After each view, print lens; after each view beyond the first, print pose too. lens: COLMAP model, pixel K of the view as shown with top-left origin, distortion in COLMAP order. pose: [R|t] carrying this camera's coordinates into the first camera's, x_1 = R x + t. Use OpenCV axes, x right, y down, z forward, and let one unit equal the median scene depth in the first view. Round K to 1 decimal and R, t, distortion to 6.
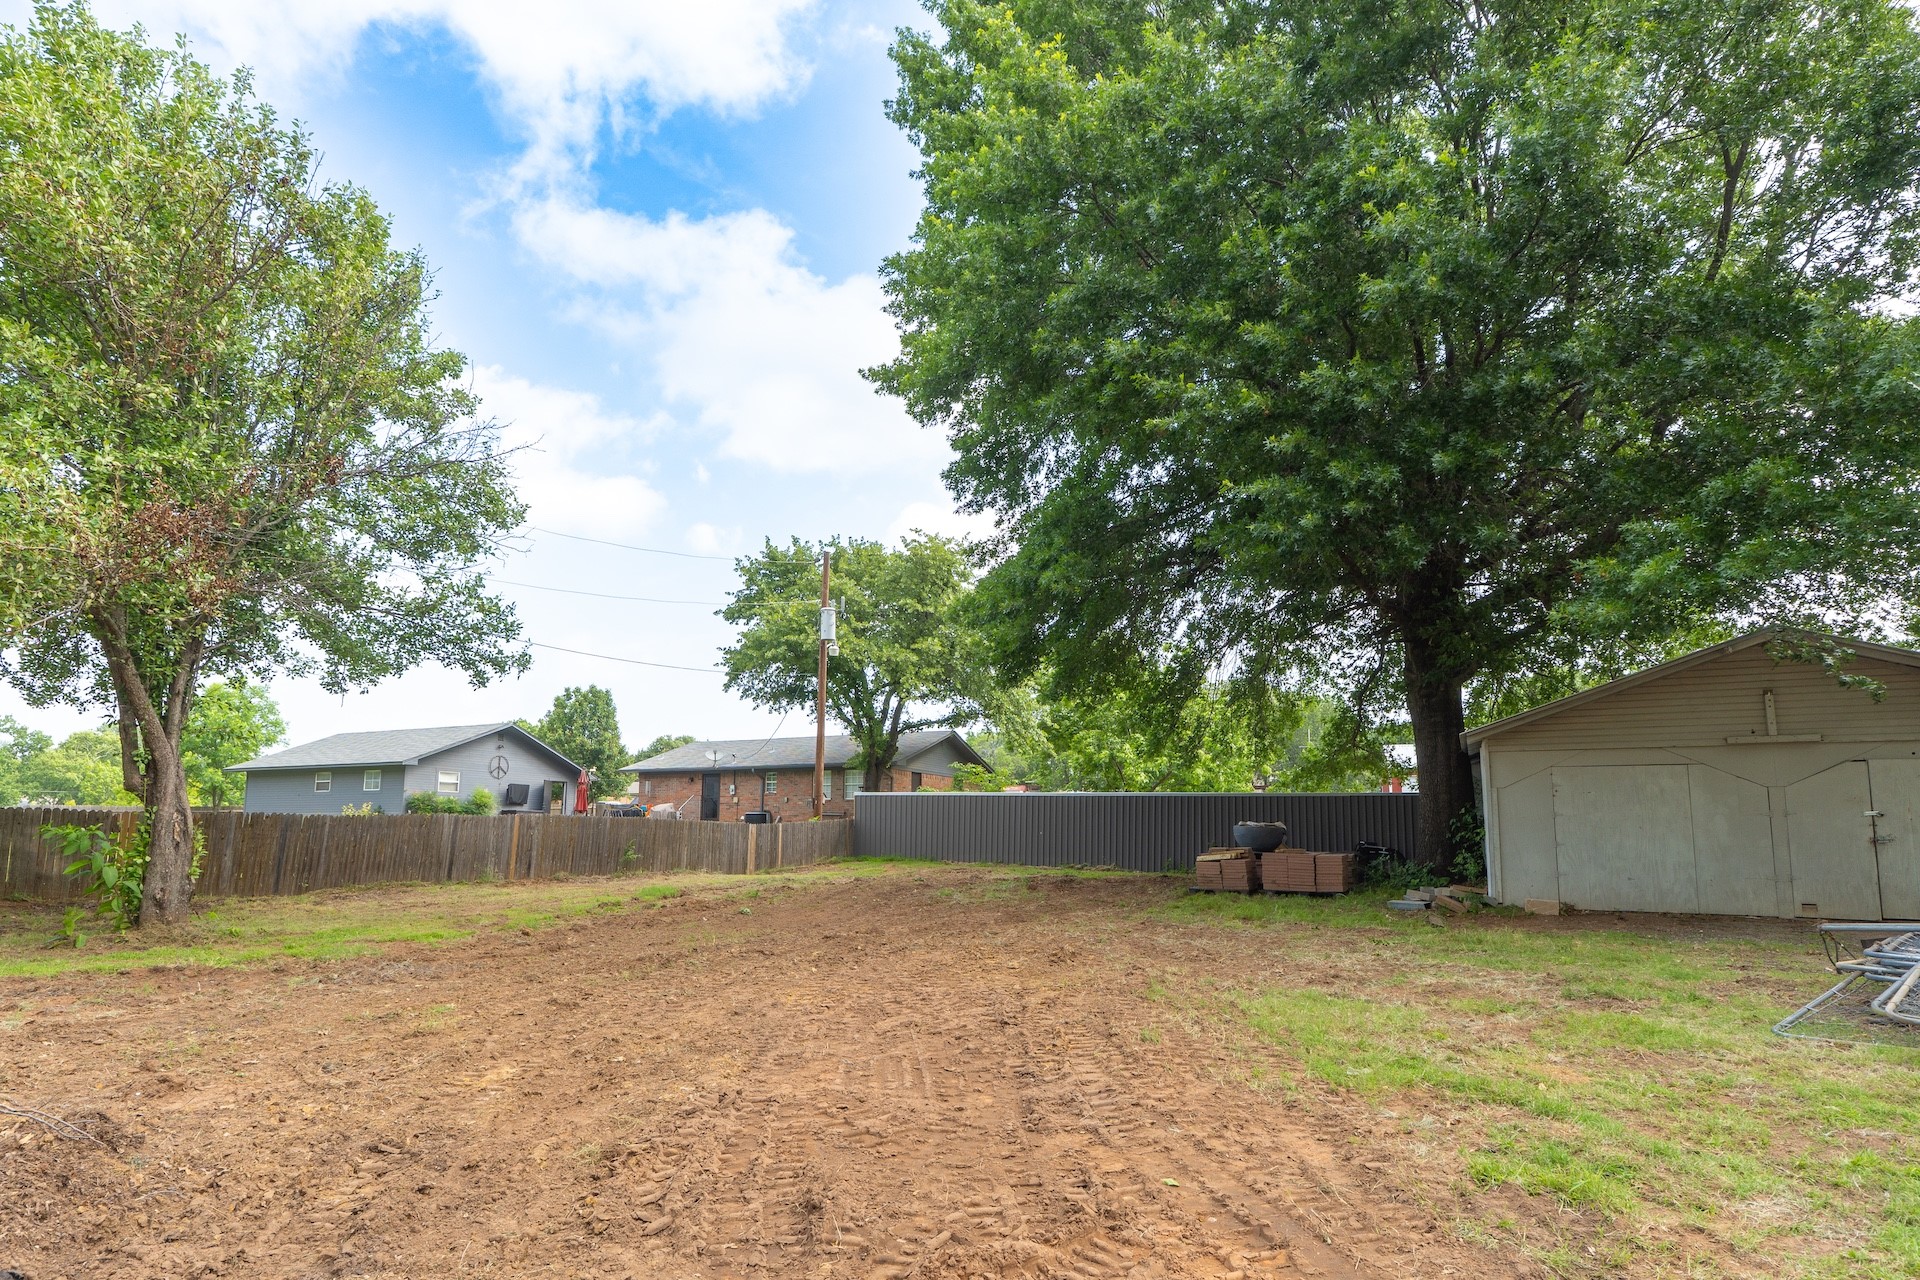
lens RADIAL K [[1090.6, 0, 936.9], [0, 1090.6, 684.1], [0, 0, 1]] dist [0.001413, -0.000028]
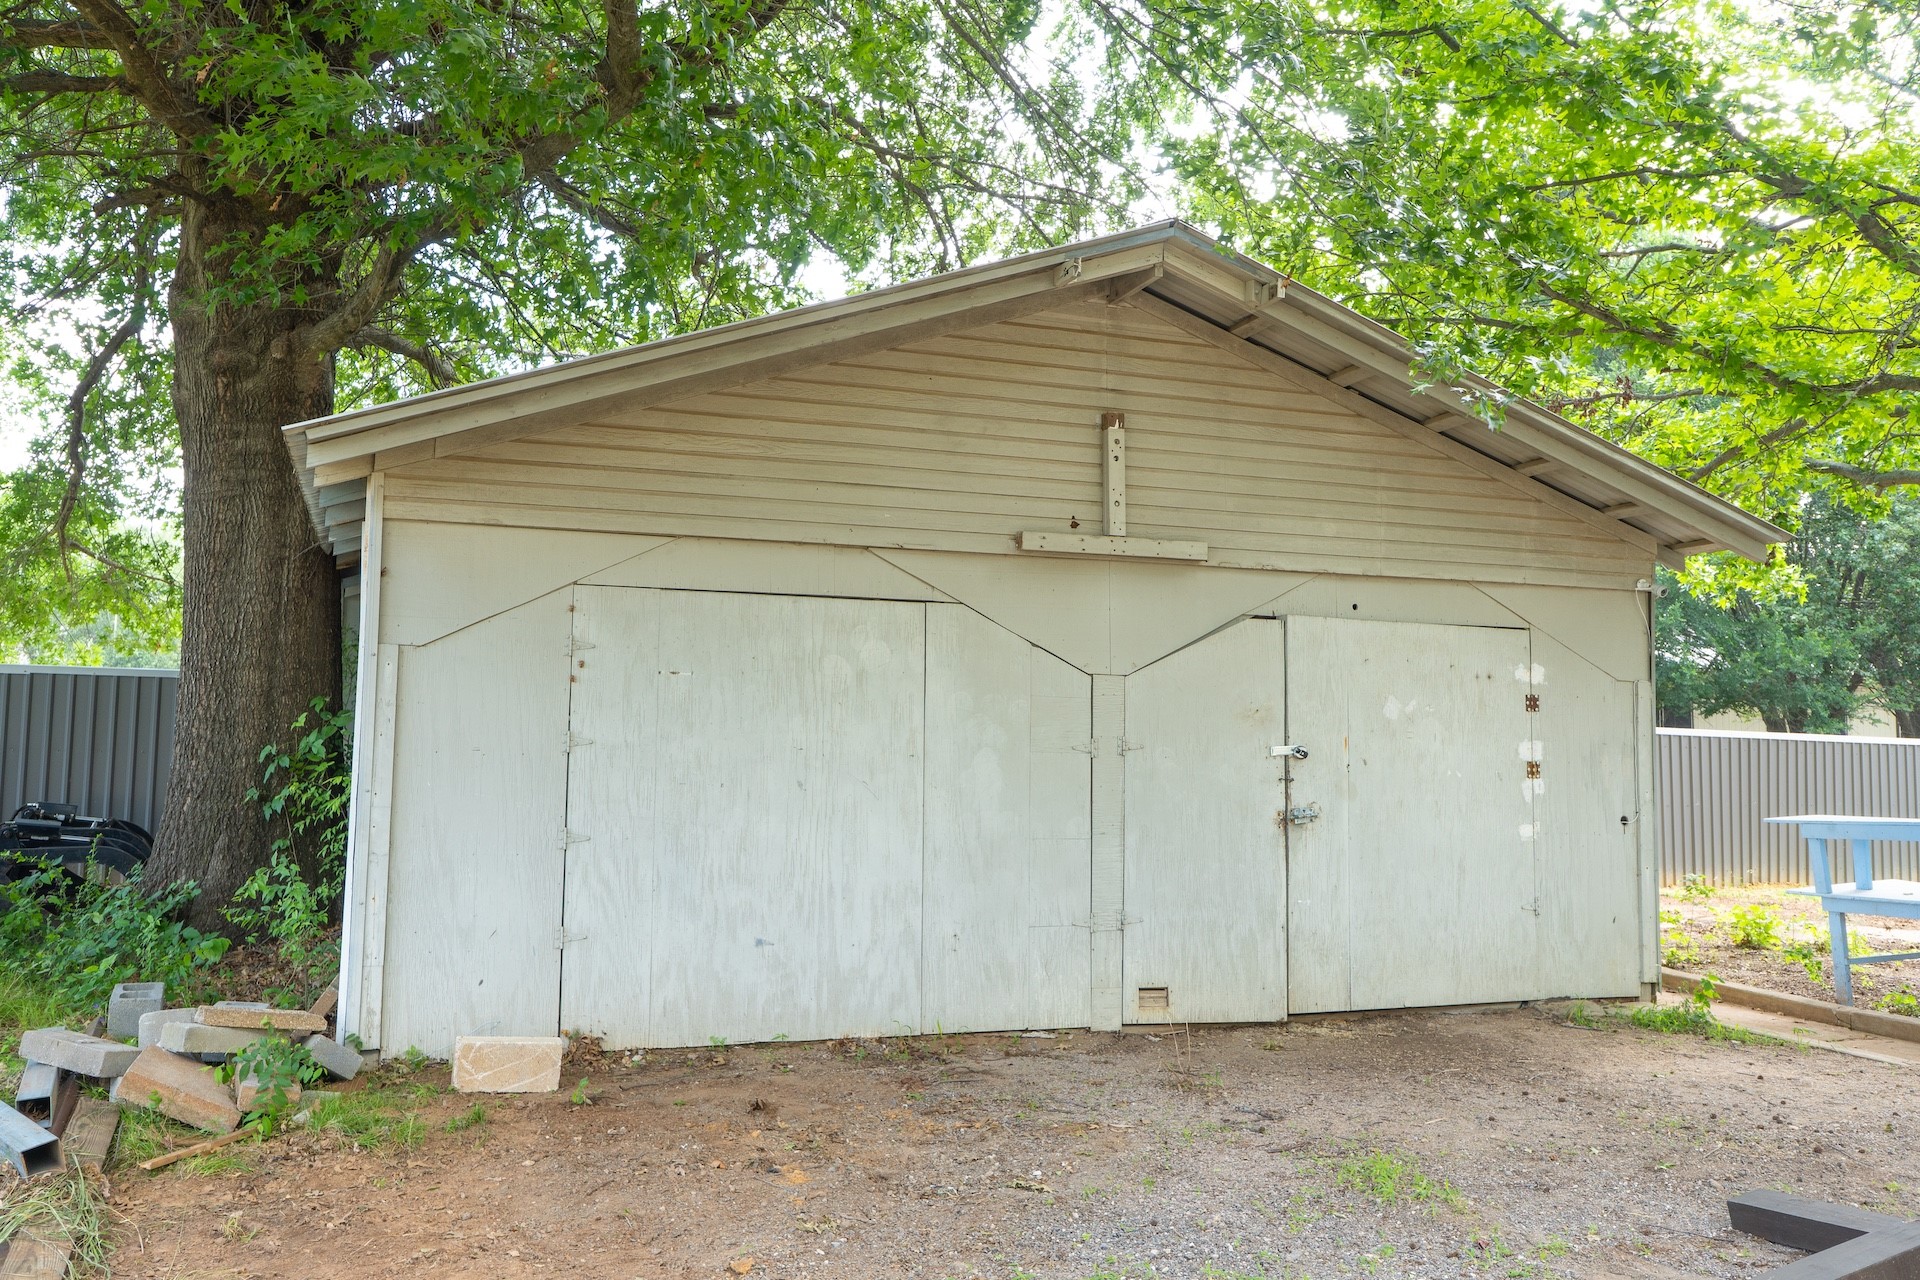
lens RADIAL K [[1619.4, 0, 958.7], [0, 1619.4, 640.4], [0, 0, 1]] dist [-0.011101, -0.000821]
pose [[0.698241, 0.054424, 0.713791, 0.335934], [-0.104307, 0.994199, 0.026231, 0.072253], [-0.708223, -0.092769, 0.699867, 0.643475]]
